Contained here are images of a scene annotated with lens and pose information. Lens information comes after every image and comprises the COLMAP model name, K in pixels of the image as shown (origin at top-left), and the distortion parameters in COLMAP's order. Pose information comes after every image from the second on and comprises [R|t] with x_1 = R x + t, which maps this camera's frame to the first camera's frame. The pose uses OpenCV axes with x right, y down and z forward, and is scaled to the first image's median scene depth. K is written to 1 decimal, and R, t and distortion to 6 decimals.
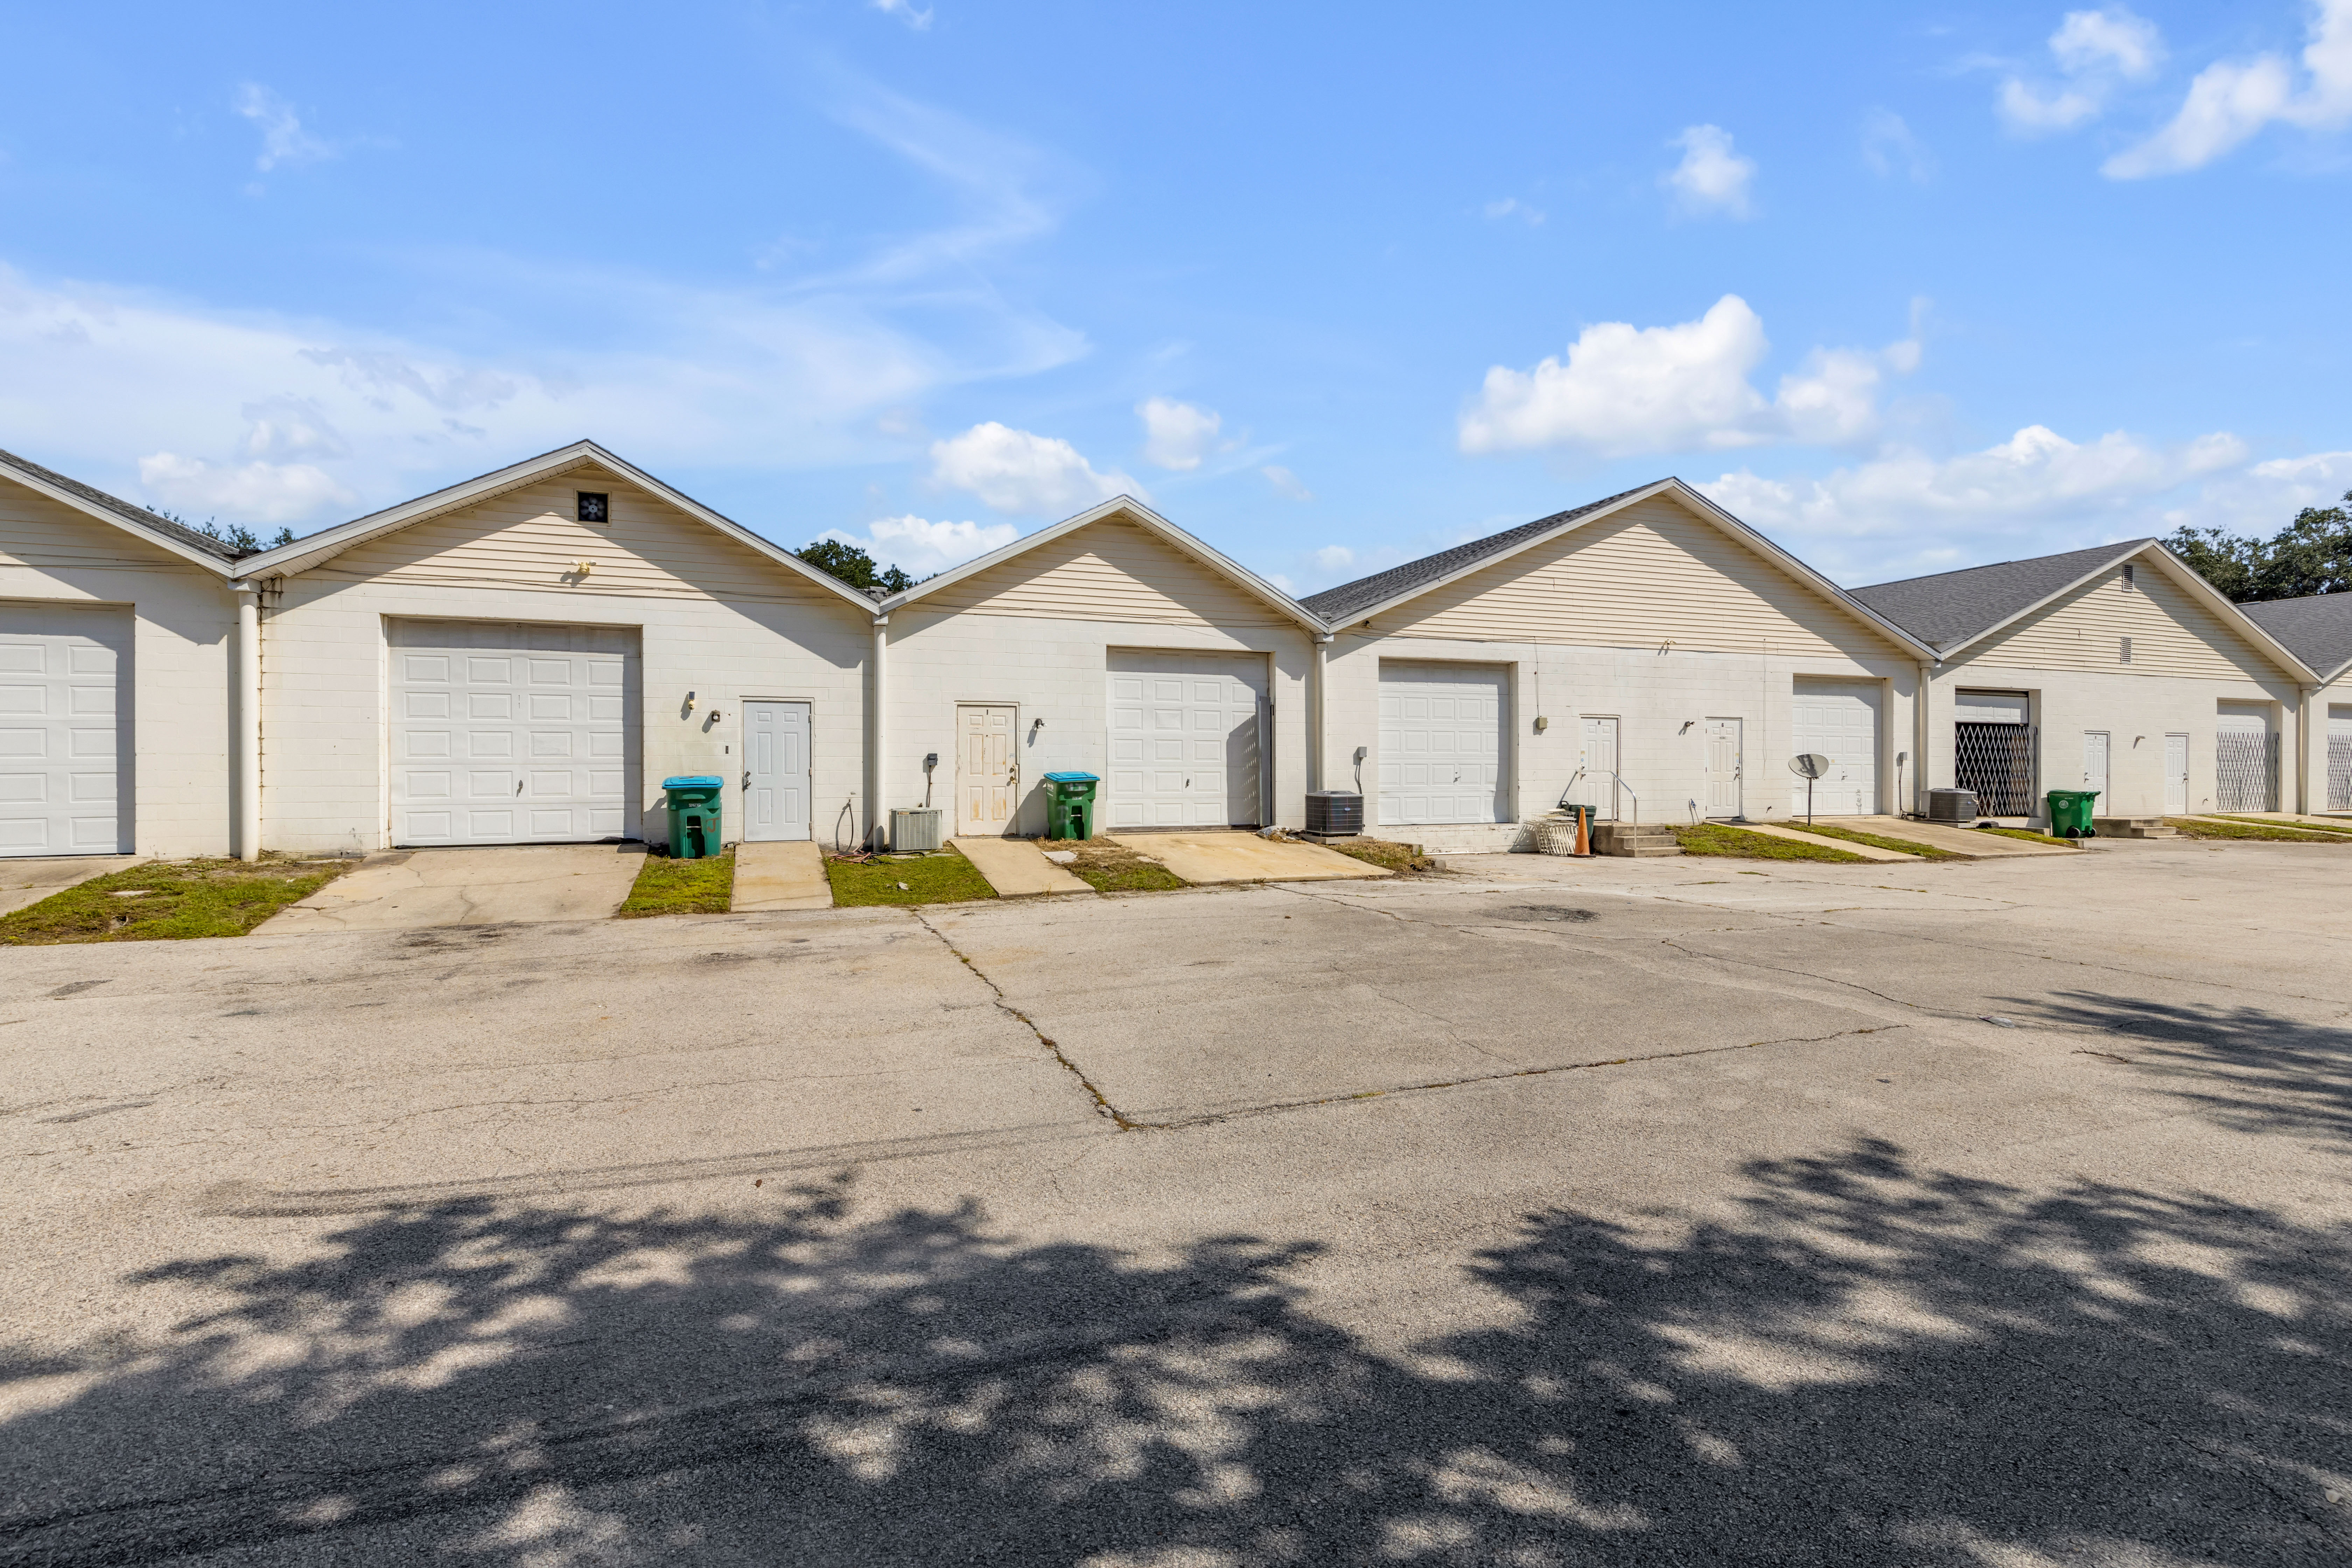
lens RADIAL K [[1068.7, 0, 1171.8], [0, 1068.7, 775.3], [0, 0, 1]] dist [0.002752, -0.001017]
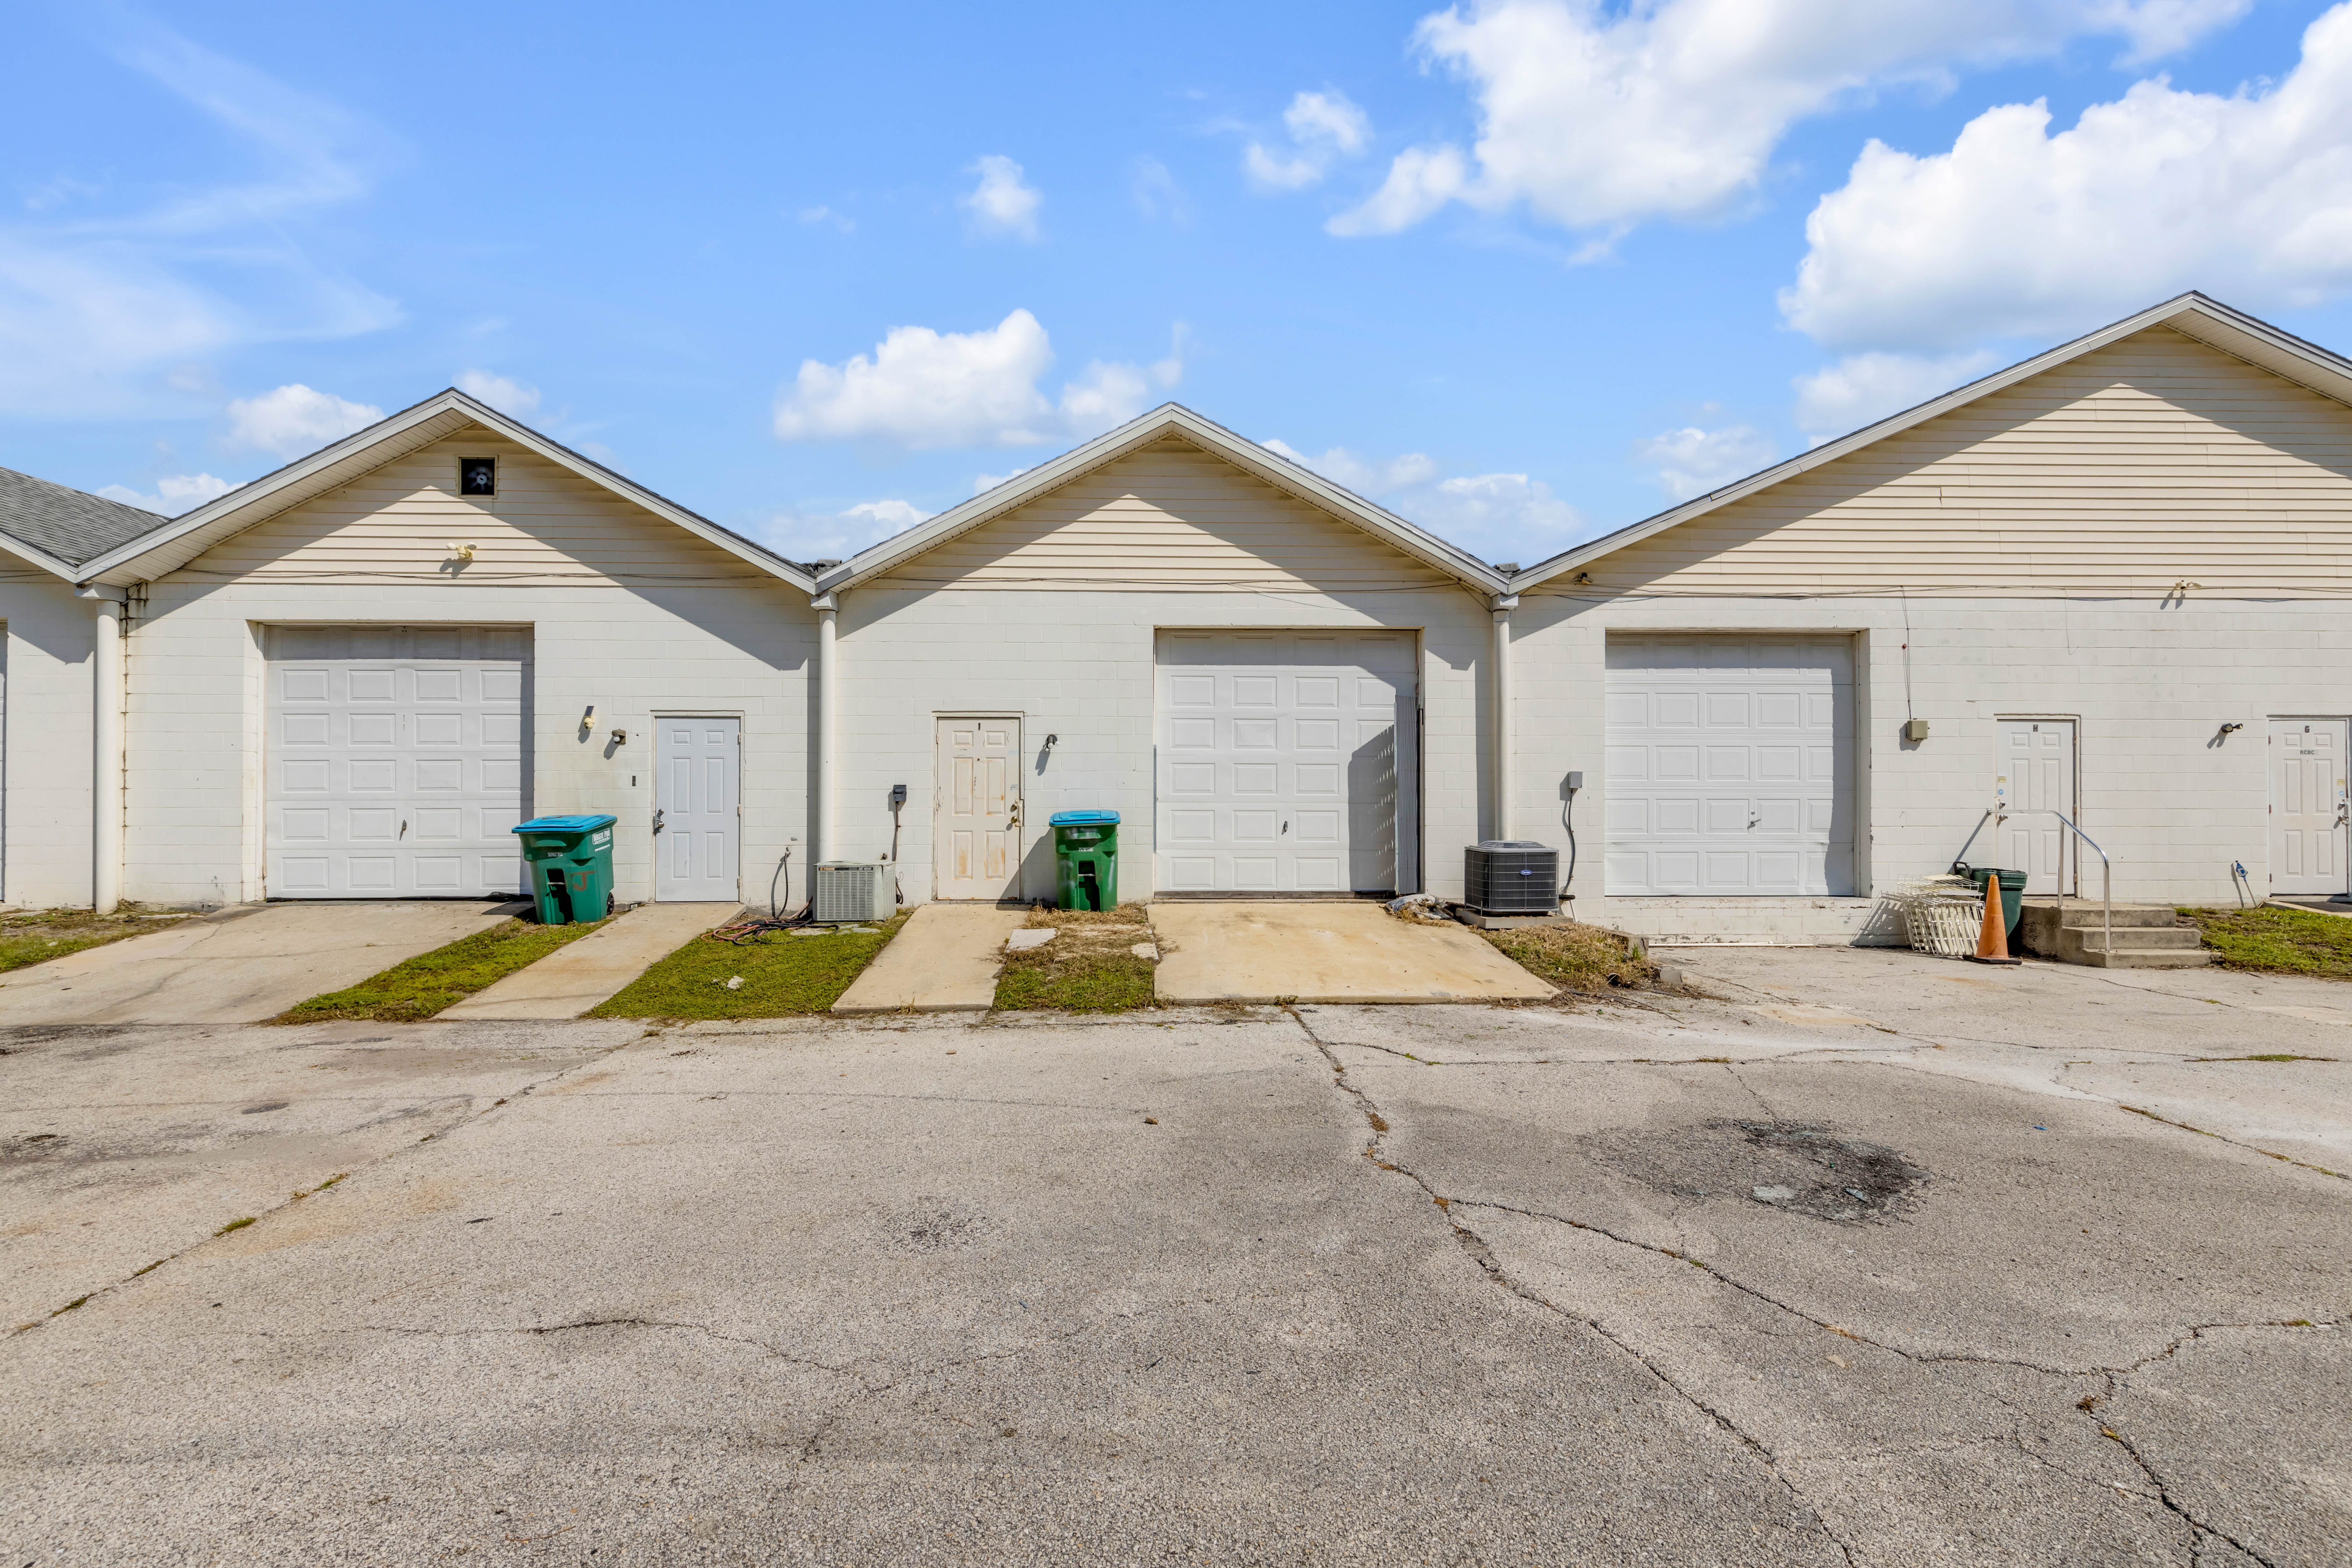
lens RADIAL K [[1068.7, 0, 1181.1], [0, 1068.7, 796.4], [0, 0, 1]] dist [0.002752, -0.001017]
pose [[0.945834, -0.000799, -0.324649, 0.185449], [-0.002830, 0.999939, -0.010706, -0.005290], [0.324638, 0.011045, 0.945774, 0.370309]]
